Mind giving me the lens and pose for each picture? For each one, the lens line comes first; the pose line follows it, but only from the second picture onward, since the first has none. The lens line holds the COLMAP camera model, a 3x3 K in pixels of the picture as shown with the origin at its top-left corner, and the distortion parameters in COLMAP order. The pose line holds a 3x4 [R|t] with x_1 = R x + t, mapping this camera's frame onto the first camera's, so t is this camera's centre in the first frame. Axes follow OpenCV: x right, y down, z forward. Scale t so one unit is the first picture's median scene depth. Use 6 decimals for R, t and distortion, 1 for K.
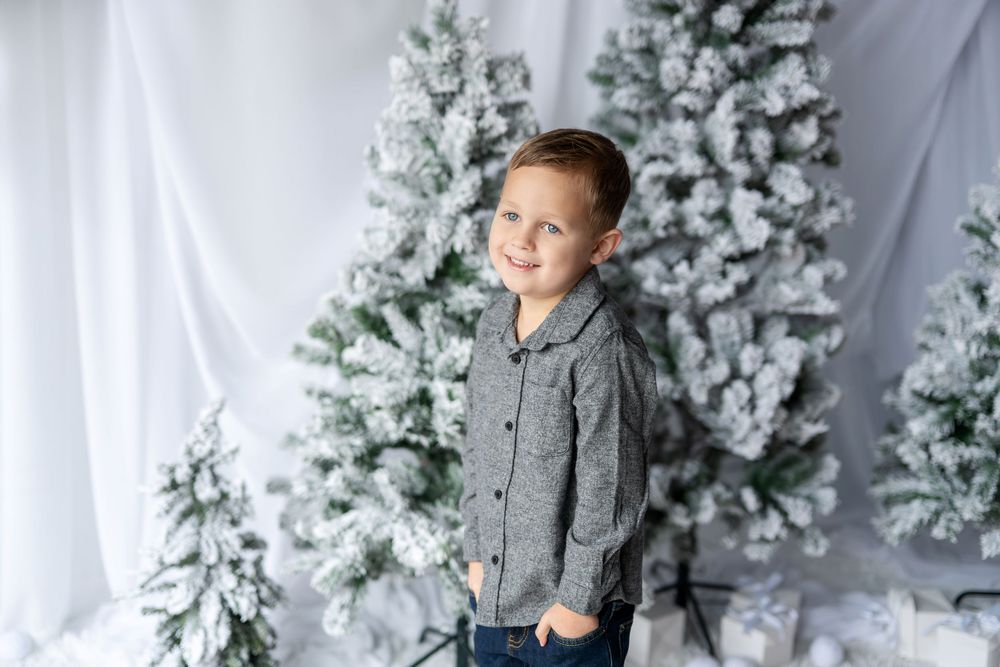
lens RADIAL K [[1372.6, 0, 501.1], [0, 1372.6, 330.1], [0, 0, 1]] dist [0.006890, -0.022140]
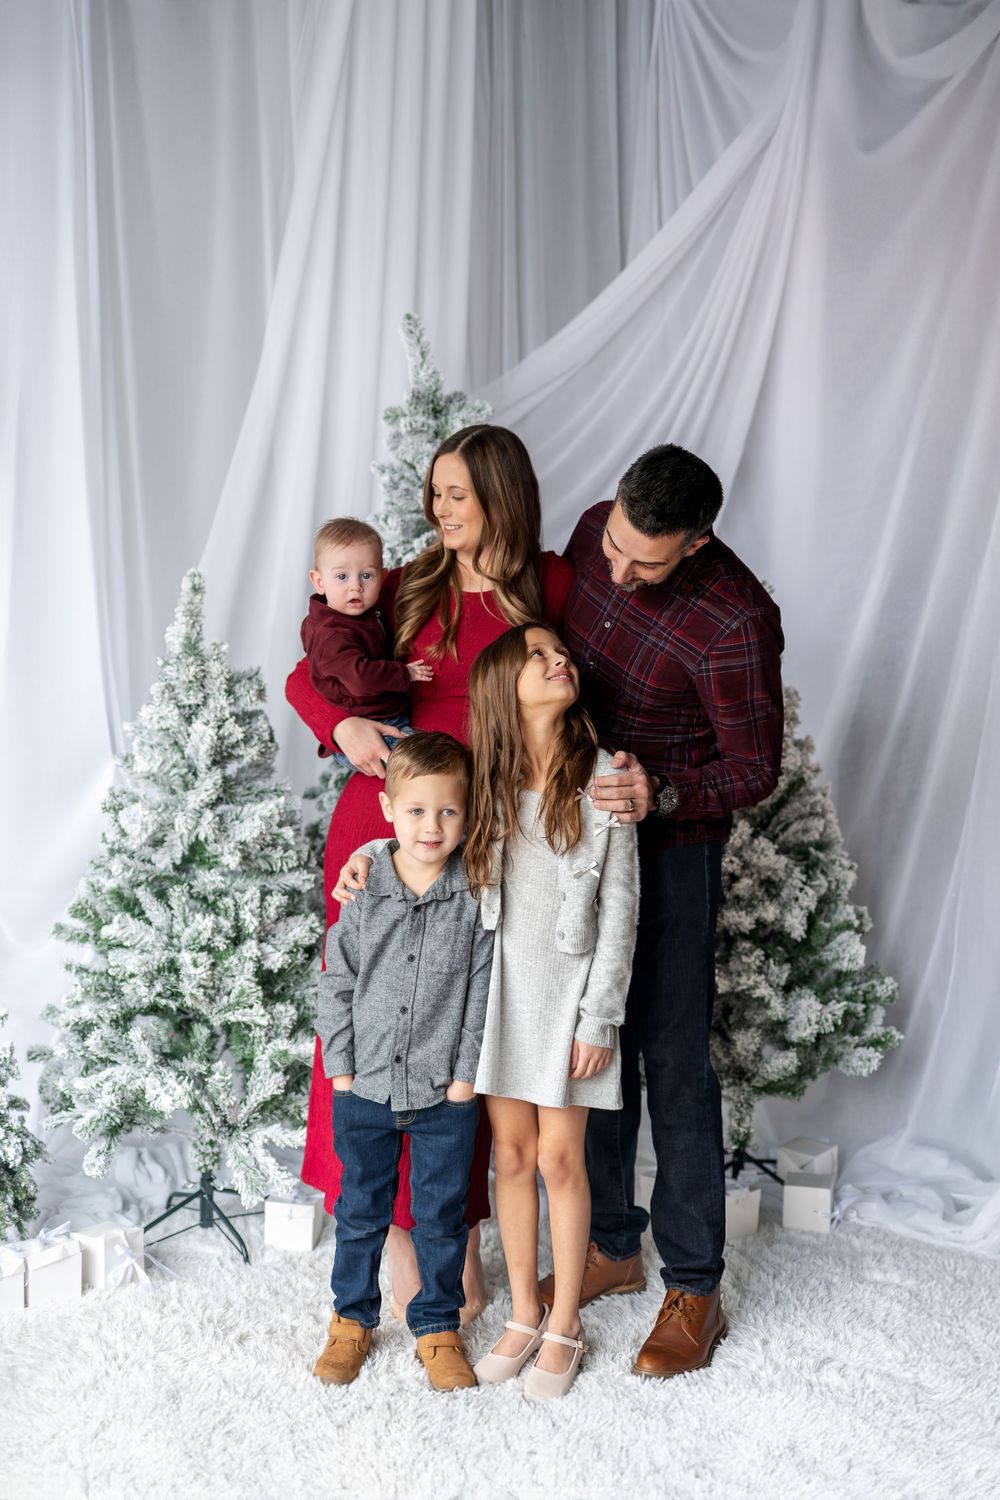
lens RADIAL K [[1881.6, 0, 467.6], [0, 1881.6, 720.0], [0, 0, 1]] dist [-0.024016, 0.025432]
pose [[0.994549, -0.003105, 0.104228, 0.026054], [0.015912, 0.992369, -0.122275, 0.039208], [-0.103053, 0.123267, 0.987008, -0.594988]]
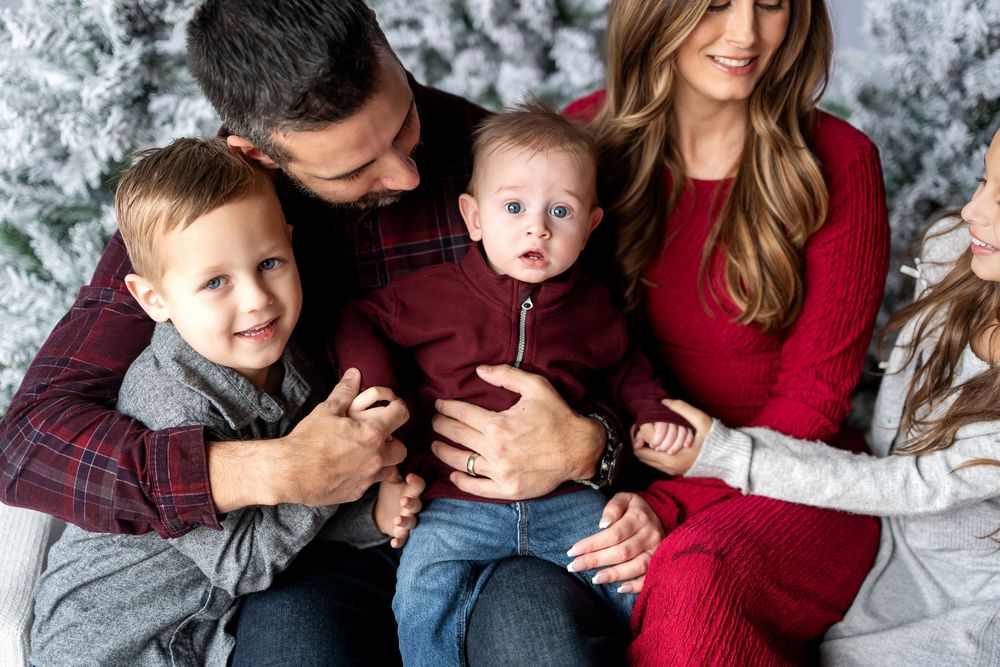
lens RADIAL K [[1383.3, 0, 497.5], [0, 1383.3, 335.0], [0, 0, 1]] dist [-0.004250, -0.001367]
pose [[0.999931, -0.000600, -0.011755, 0.184695], [0.002235, 0.990206, 0.139594, -0.063795], [0.011556, -0.139611, 0.990139, 0.227275]]
